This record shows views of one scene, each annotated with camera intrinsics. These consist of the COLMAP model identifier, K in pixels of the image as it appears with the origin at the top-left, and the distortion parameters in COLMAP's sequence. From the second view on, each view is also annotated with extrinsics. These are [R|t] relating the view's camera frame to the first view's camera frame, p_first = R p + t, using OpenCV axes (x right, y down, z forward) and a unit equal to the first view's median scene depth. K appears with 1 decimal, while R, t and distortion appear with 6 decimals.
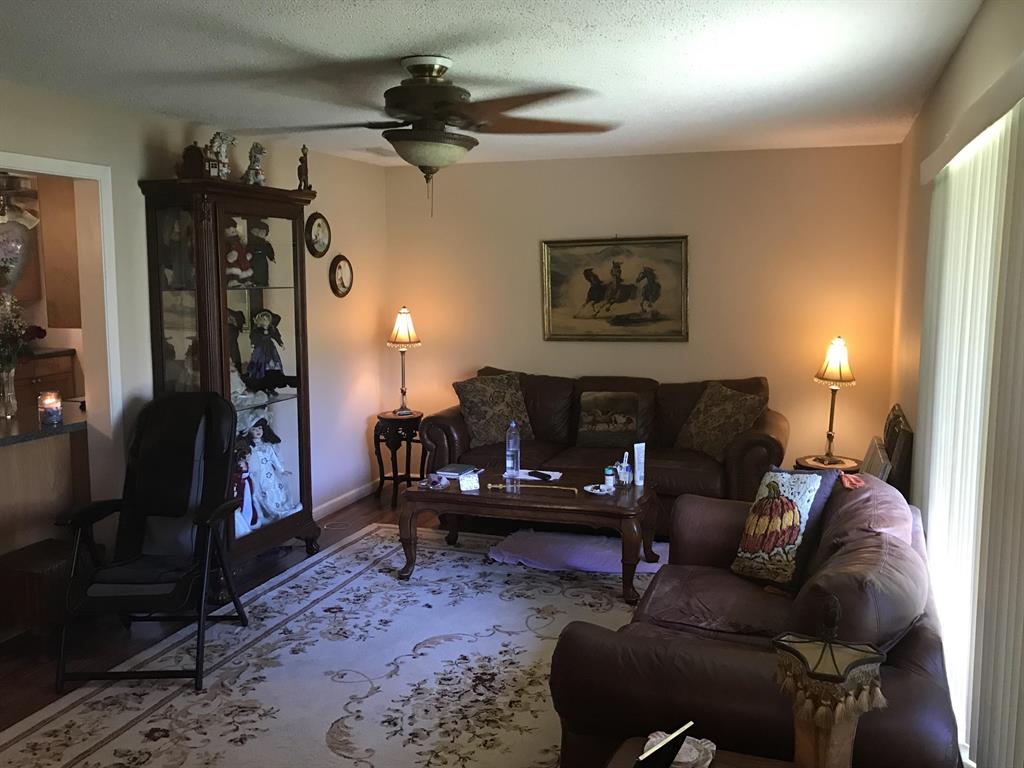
lens RADIAL K [[897.5, 0, 518.0], [0, 897.5, 380.1], [0, 0, 1]] dist [0.069511, -0.036817]
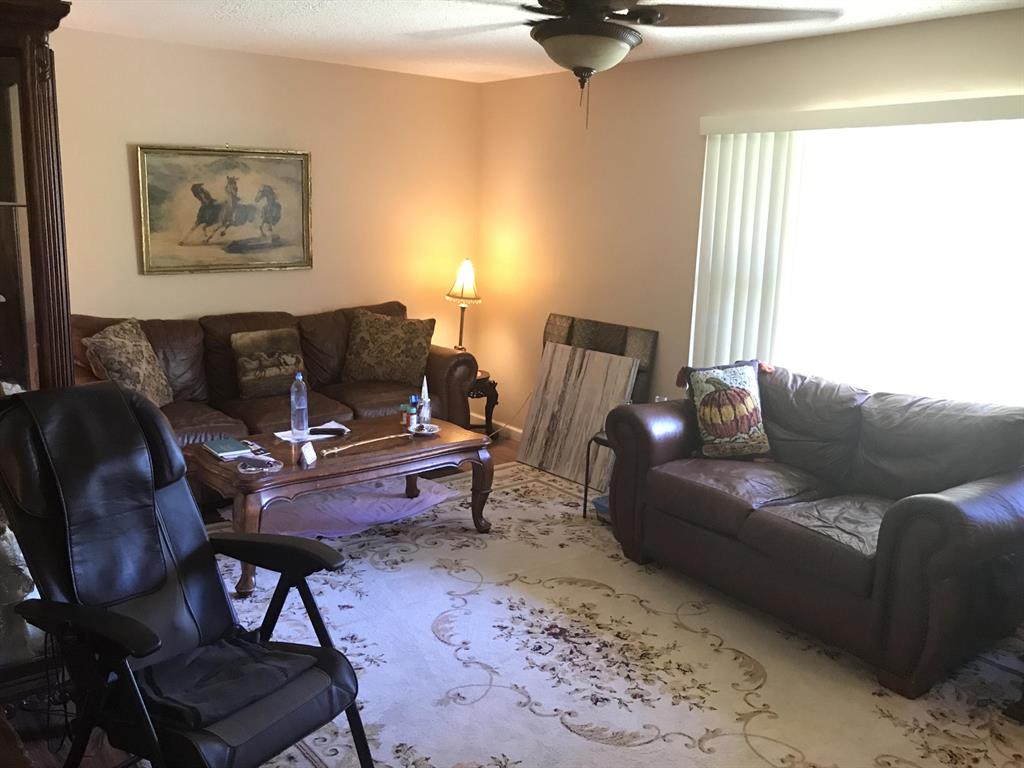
lens RADIAL K [[897.5, 0, 507.6], [0, 897.5, 382.3], [0, 0, 1]] dist [0.069511, -0.036817]
pose [[0.547216, -0.147550, 0.823883, -0.487121], [0.072686, 0.988998, 0.128843, -0.032185], [-0.833830, -0.010620, 0.551920, 0.319383]]
